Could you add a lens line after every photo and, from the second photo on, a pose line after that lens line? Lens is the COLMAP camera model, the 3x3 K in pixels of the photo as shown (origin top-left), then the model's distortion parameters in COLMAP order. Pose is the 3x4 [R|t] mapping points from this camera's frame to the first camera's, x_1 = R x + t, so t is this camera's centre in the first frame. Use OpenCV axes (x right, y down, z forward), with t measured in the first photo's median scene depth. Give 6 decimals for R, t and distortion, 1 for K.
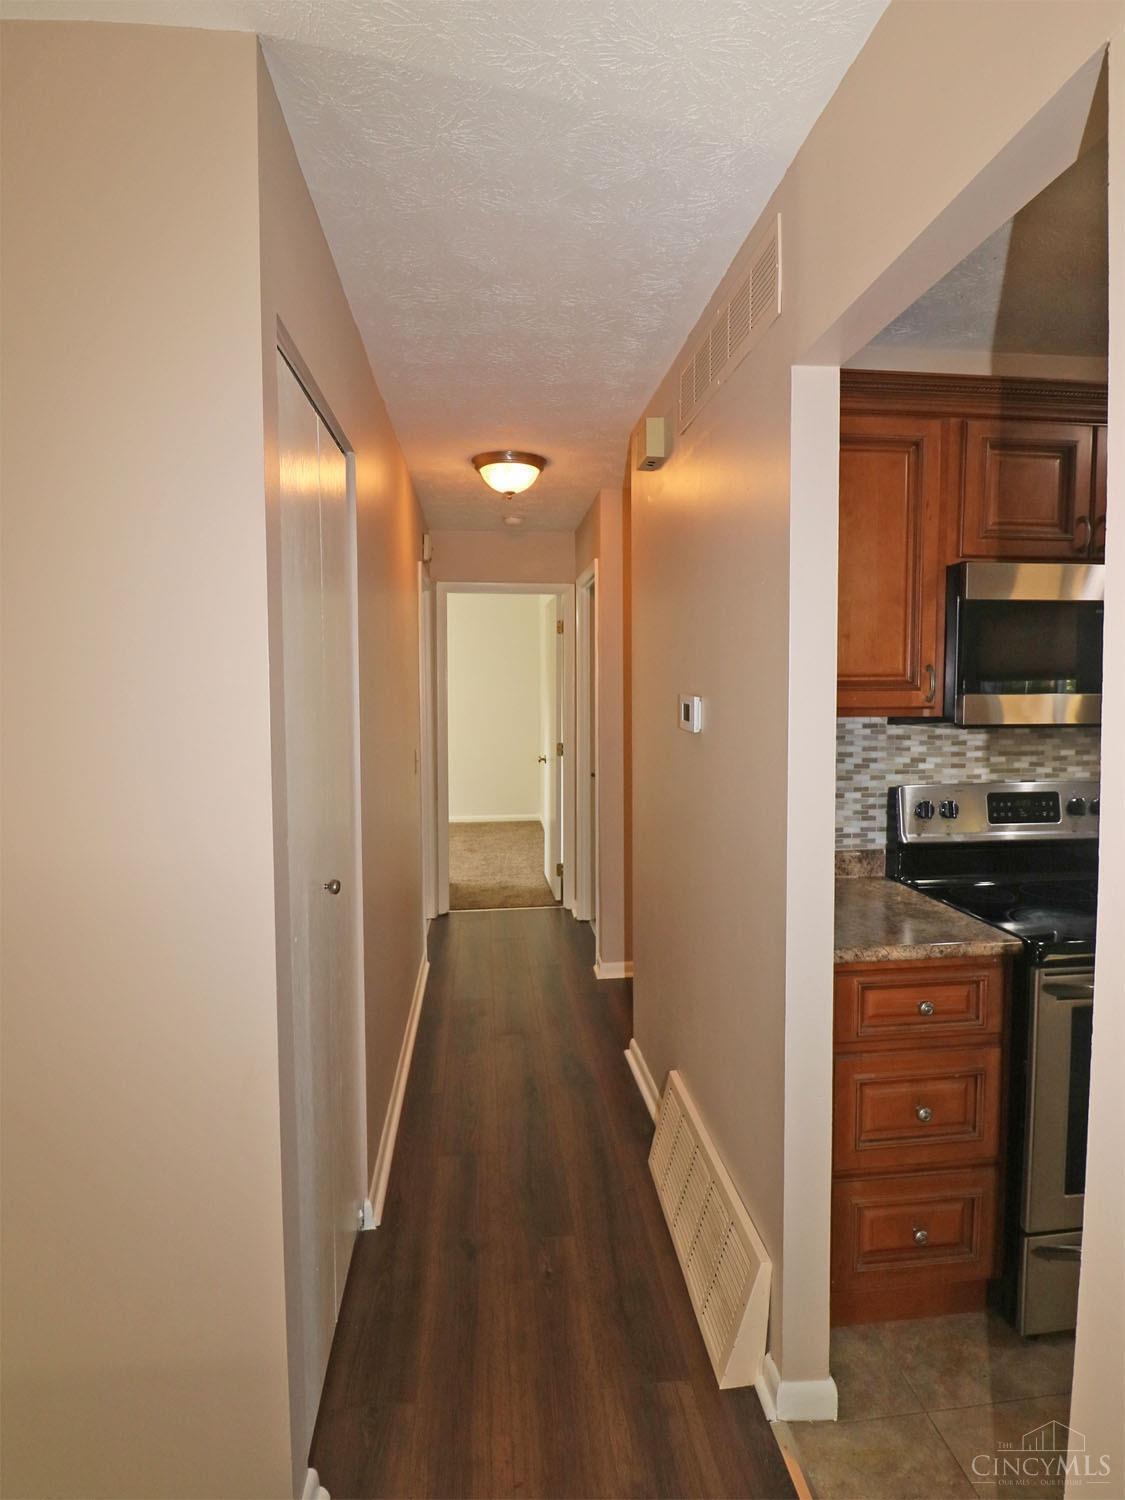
lens RADIAL K [[817.8, 0, 562.2], [0, 817.8, 734.2], [0, 0, 1]] dist [-0.001456, -0.000635]
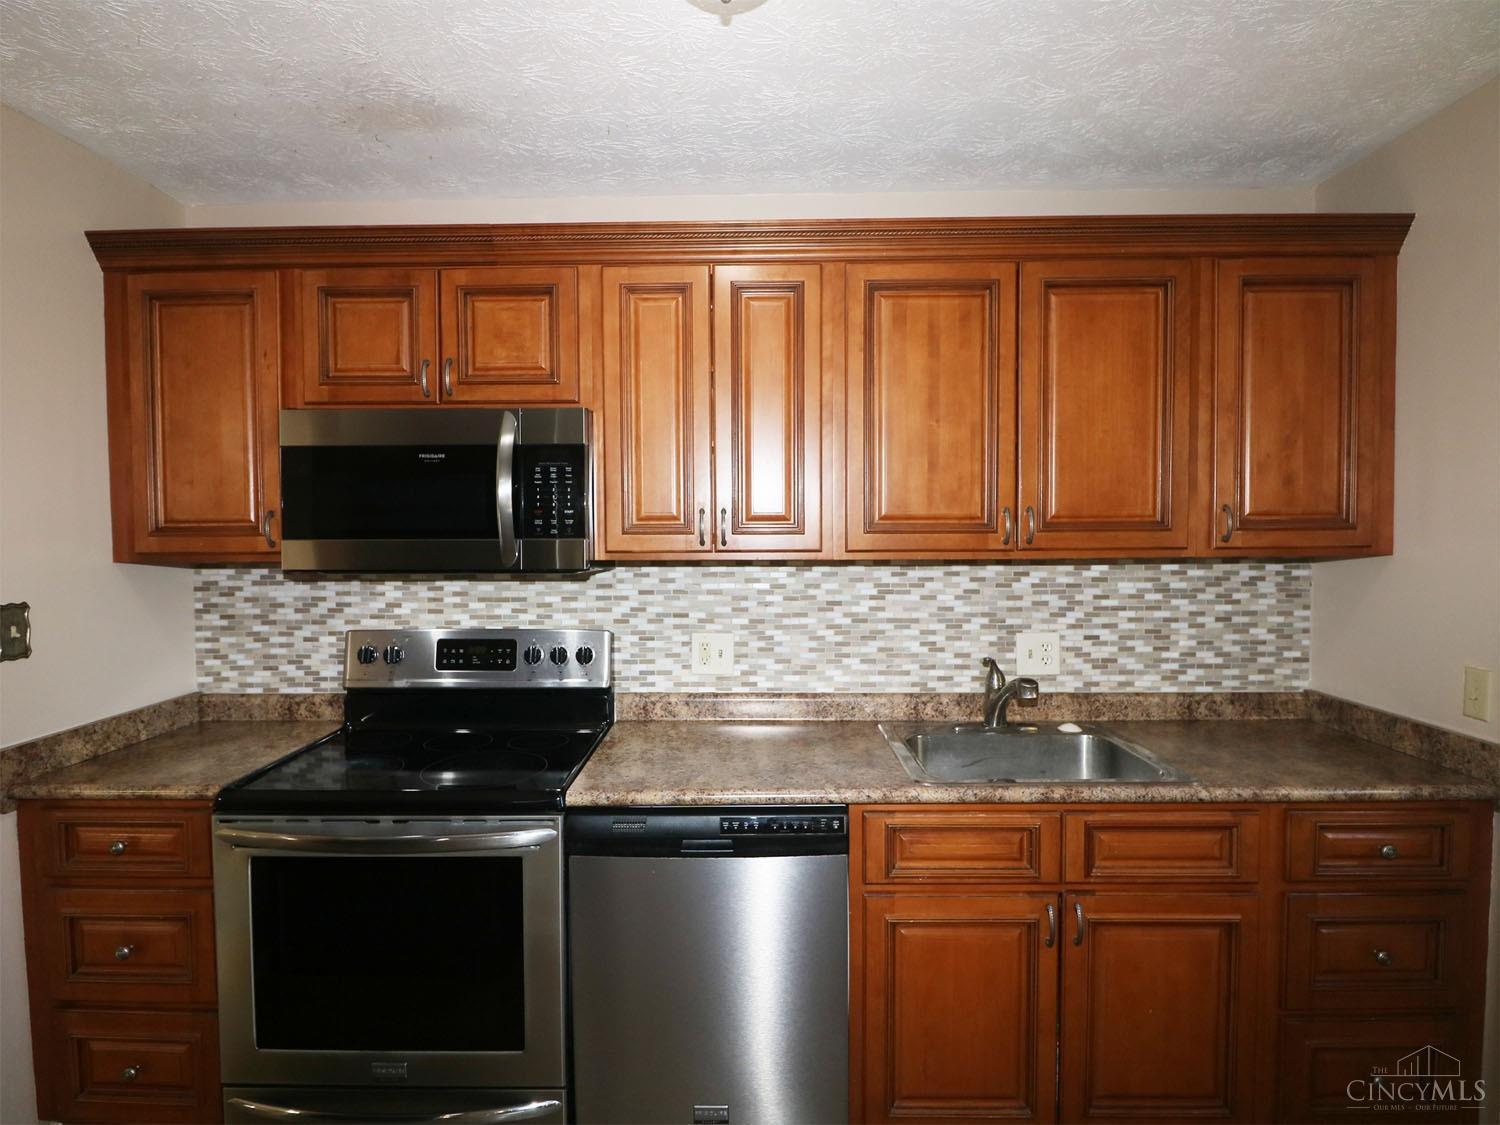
lens RADIAL K [[782.1, 0, 755.6], [0, 782.1, 555.1], [0, 0, 1]] dist [-0.002913, -0.017079]
pose [[0.993200, 0.003932, -0.116353, 0.986262], [-0.006572, 0.999729, -0.022312, -0.011321], [0.116234, 0.022925, 0.992957, 0.098167]]
